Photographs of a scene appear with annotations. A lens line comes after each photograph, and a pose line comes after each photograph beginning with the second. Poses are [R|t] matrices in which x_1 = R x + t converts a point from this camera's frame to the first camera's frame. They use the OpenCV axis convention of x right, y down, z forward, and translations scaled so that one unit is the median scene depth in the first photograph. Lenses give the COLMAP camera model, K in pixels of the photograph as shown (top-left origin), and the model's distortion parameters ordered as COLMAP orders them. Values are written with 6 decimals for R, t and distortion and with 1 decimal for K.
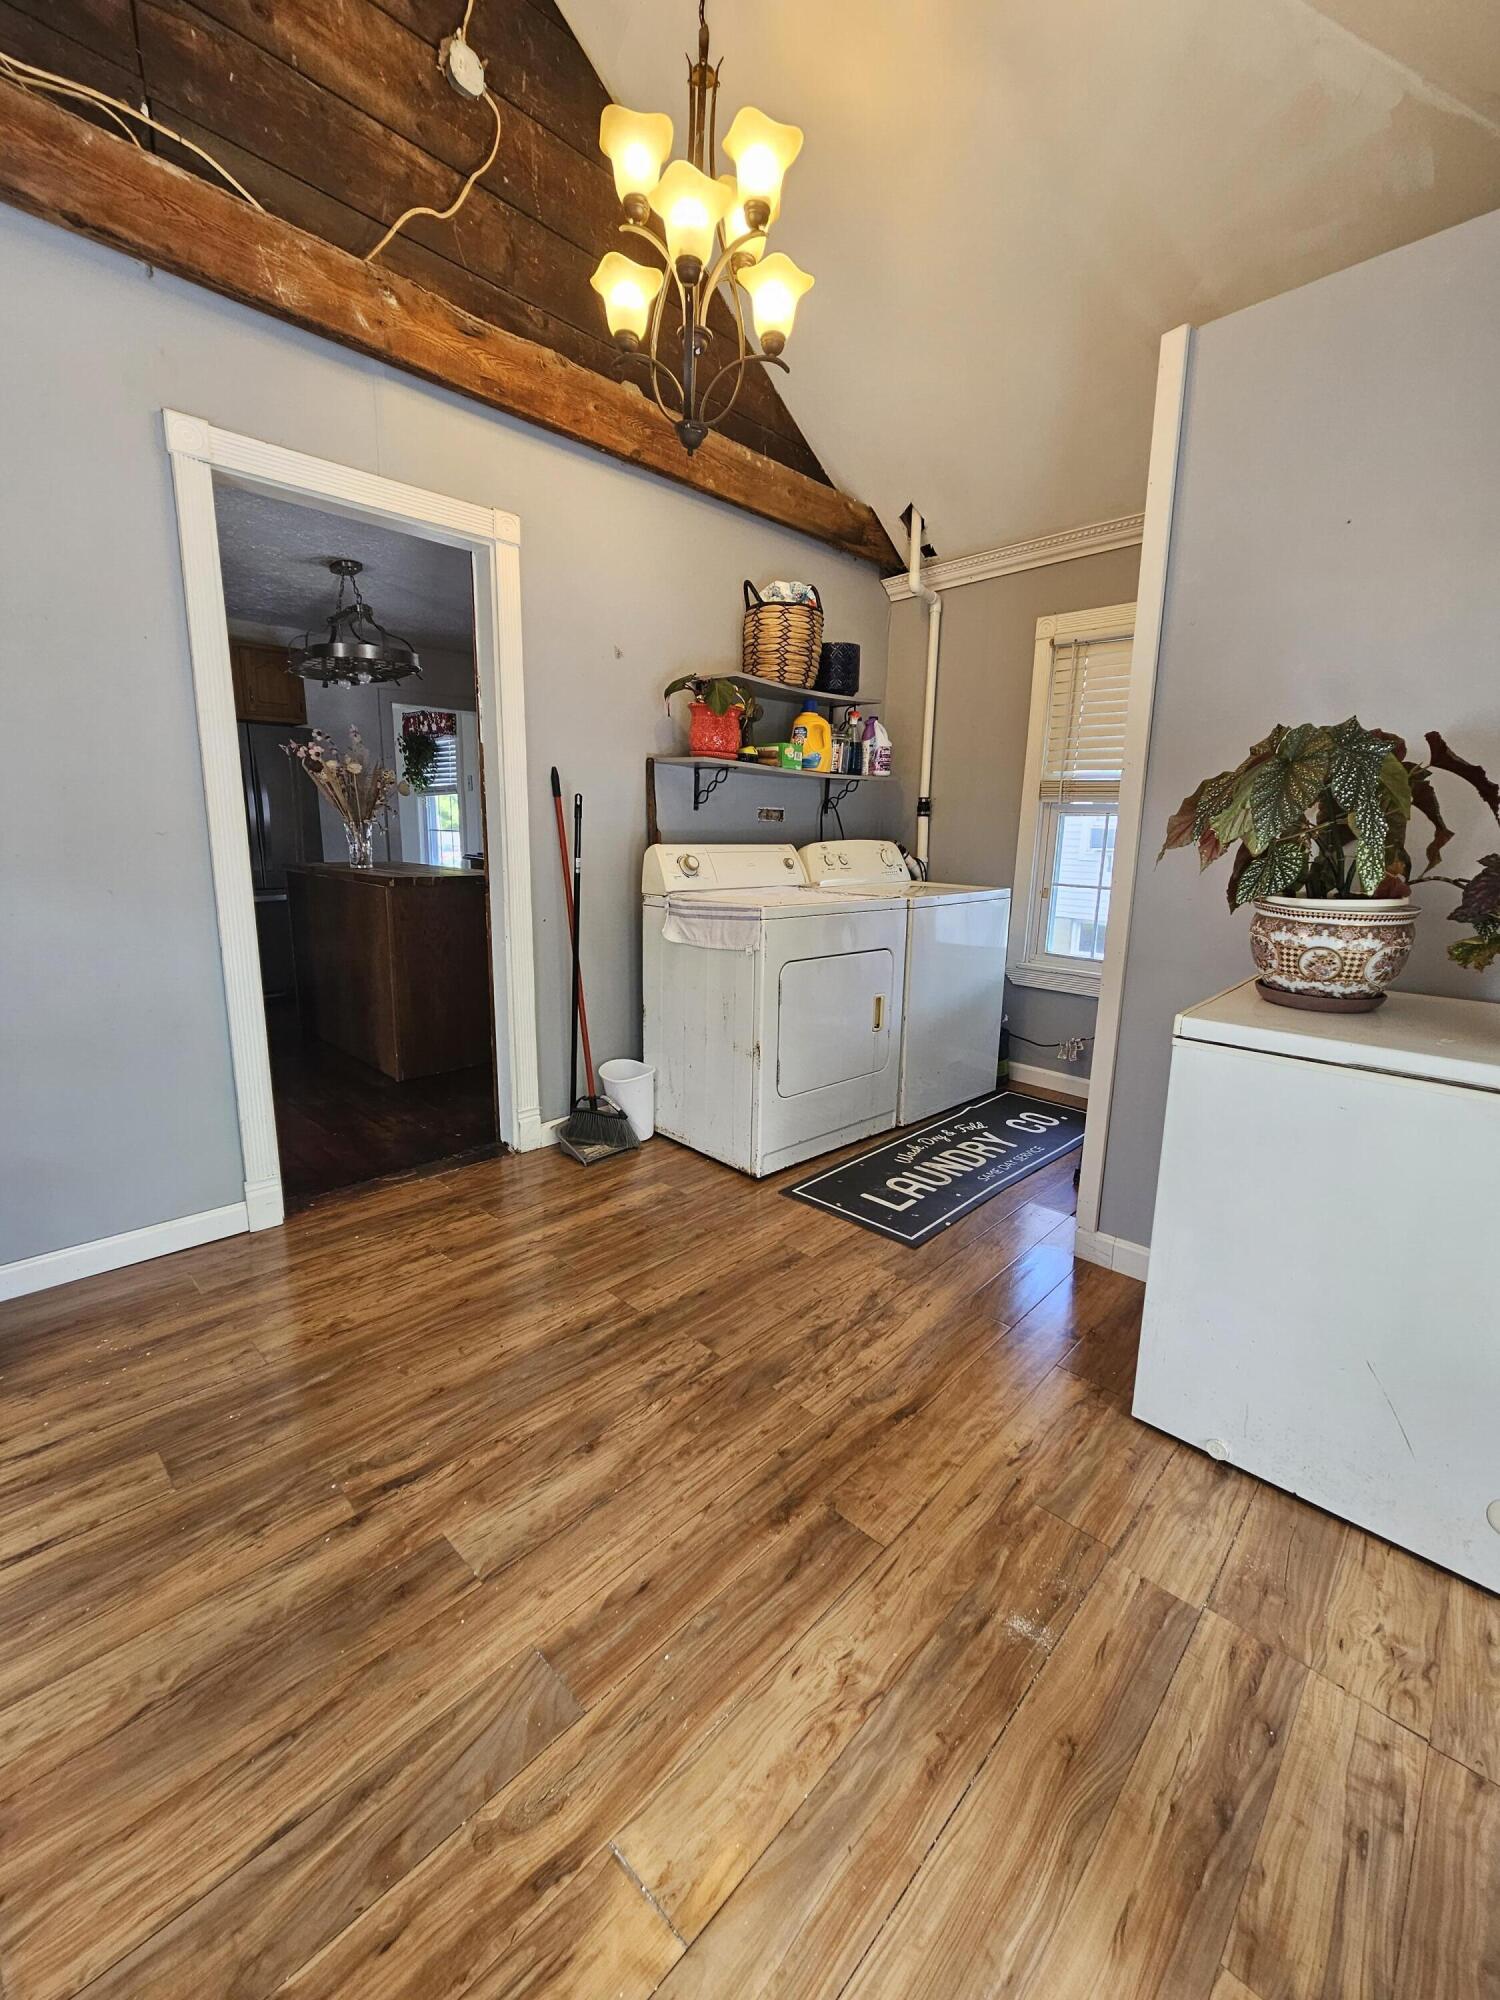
lens RADIAL K [[822.1, 0, 754.4], [0, 822.1, 998.5], [0, 0, 1]] dist [0.003680, -0.001938]
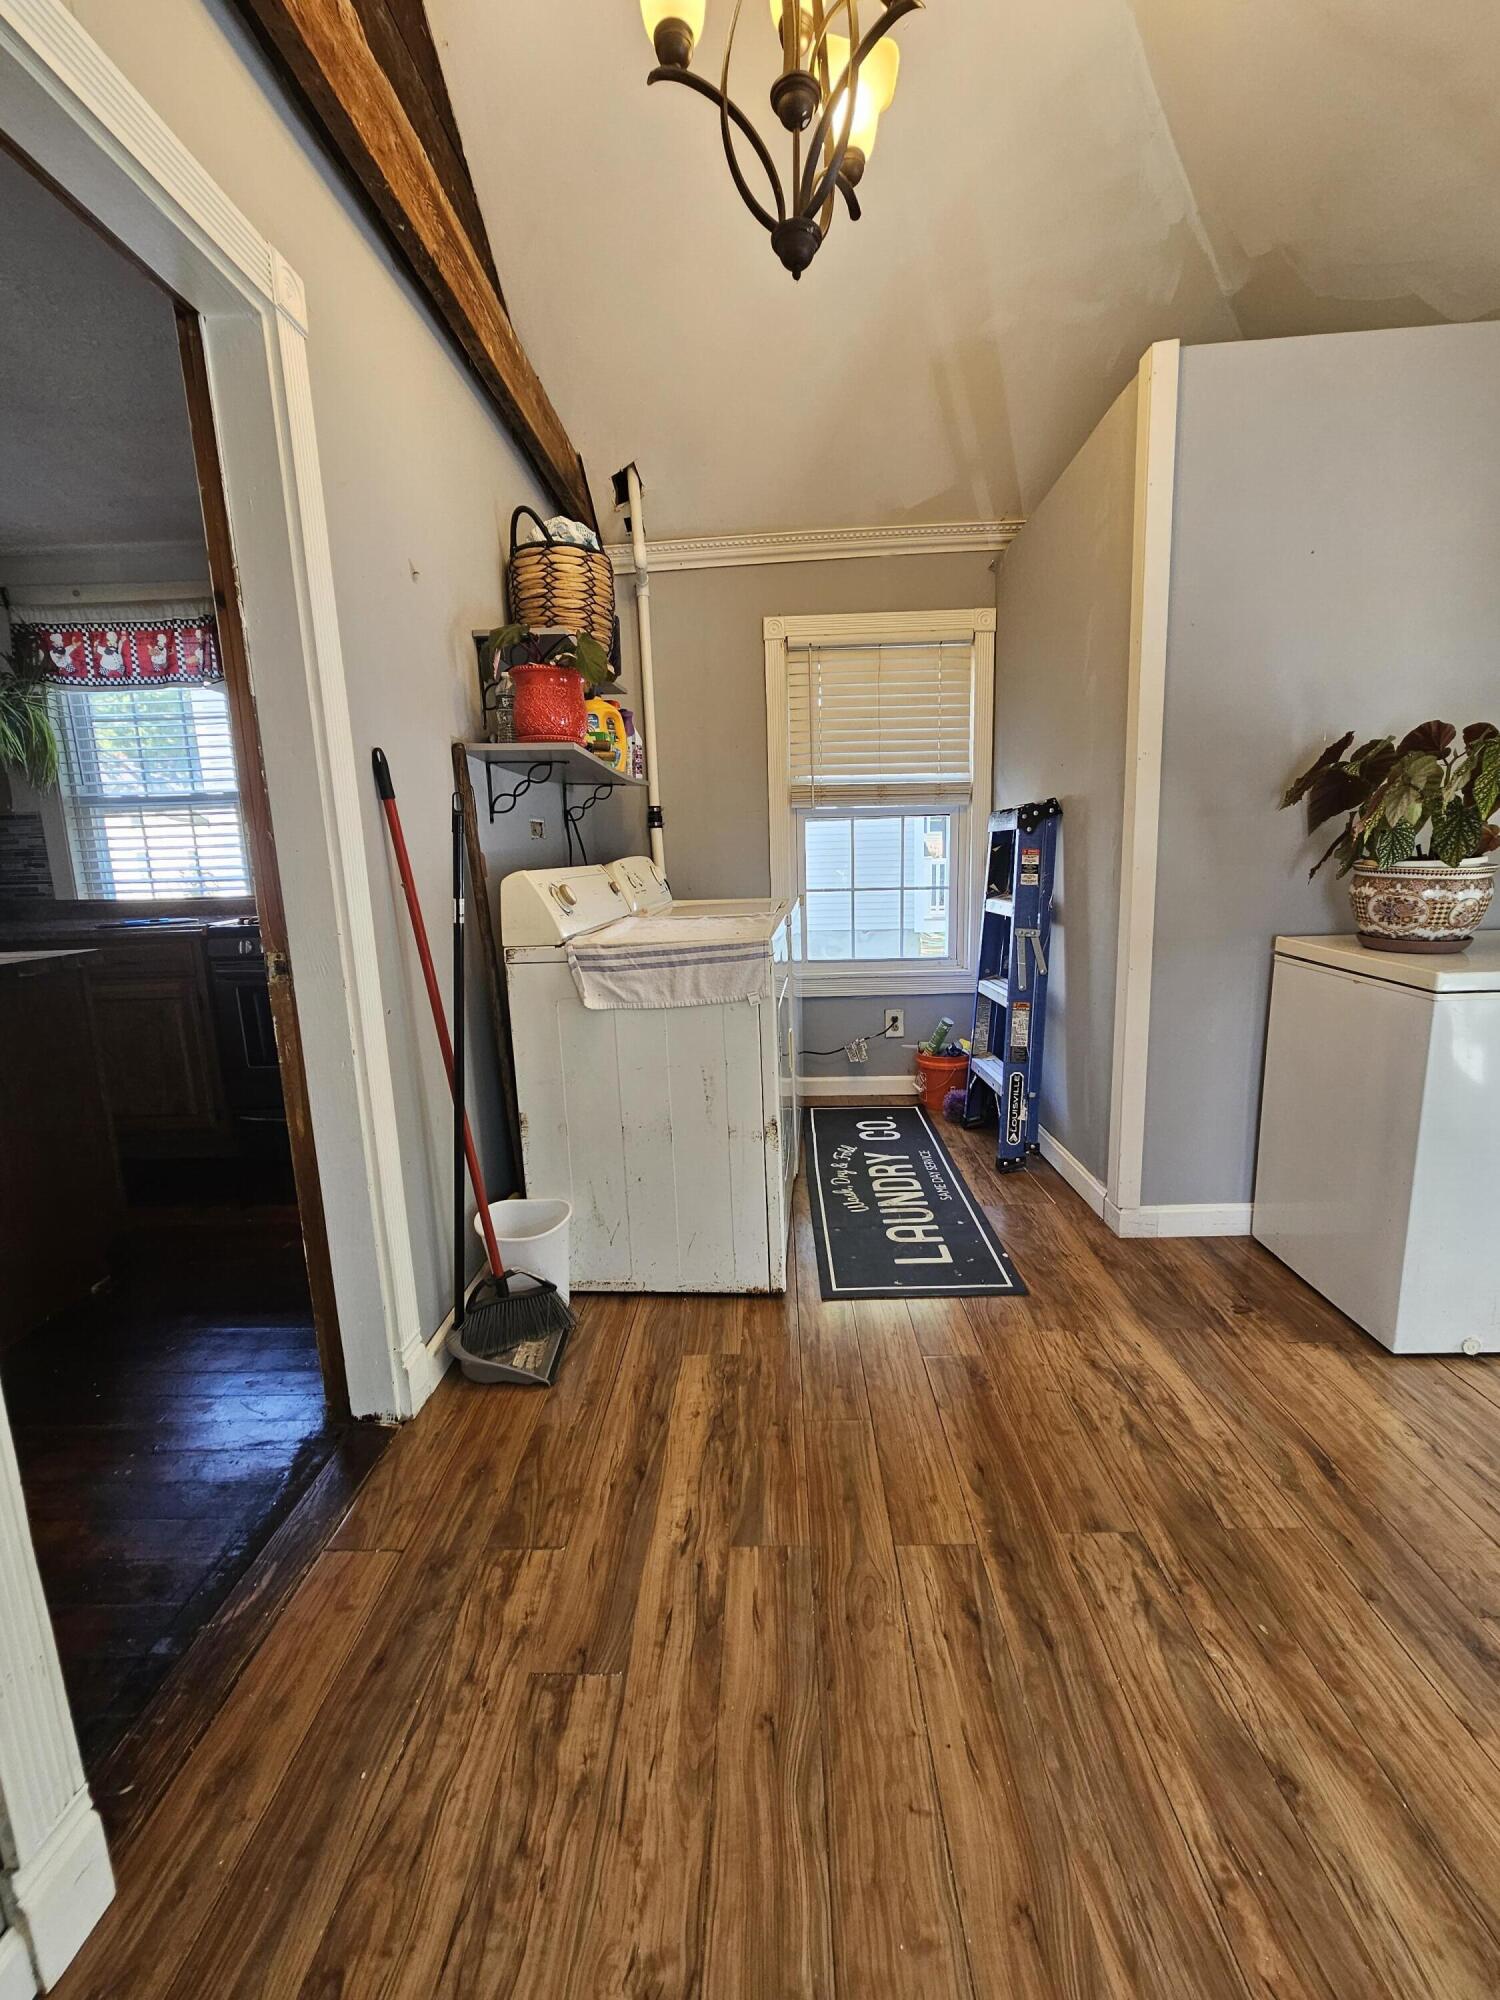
lens RADIAL K [[822.1, 0, 750.6], [0, 822.1, 994.8], [0, 0, 1]] dist [0.003680, -0.001938]
pose [[0.737736, -0.161226, 0.655554, -0.510553], [0.183885, 0.982337, 0.034657, -0.091037], [-0.649562, 0.094979, 0.754352, 0.455475]]
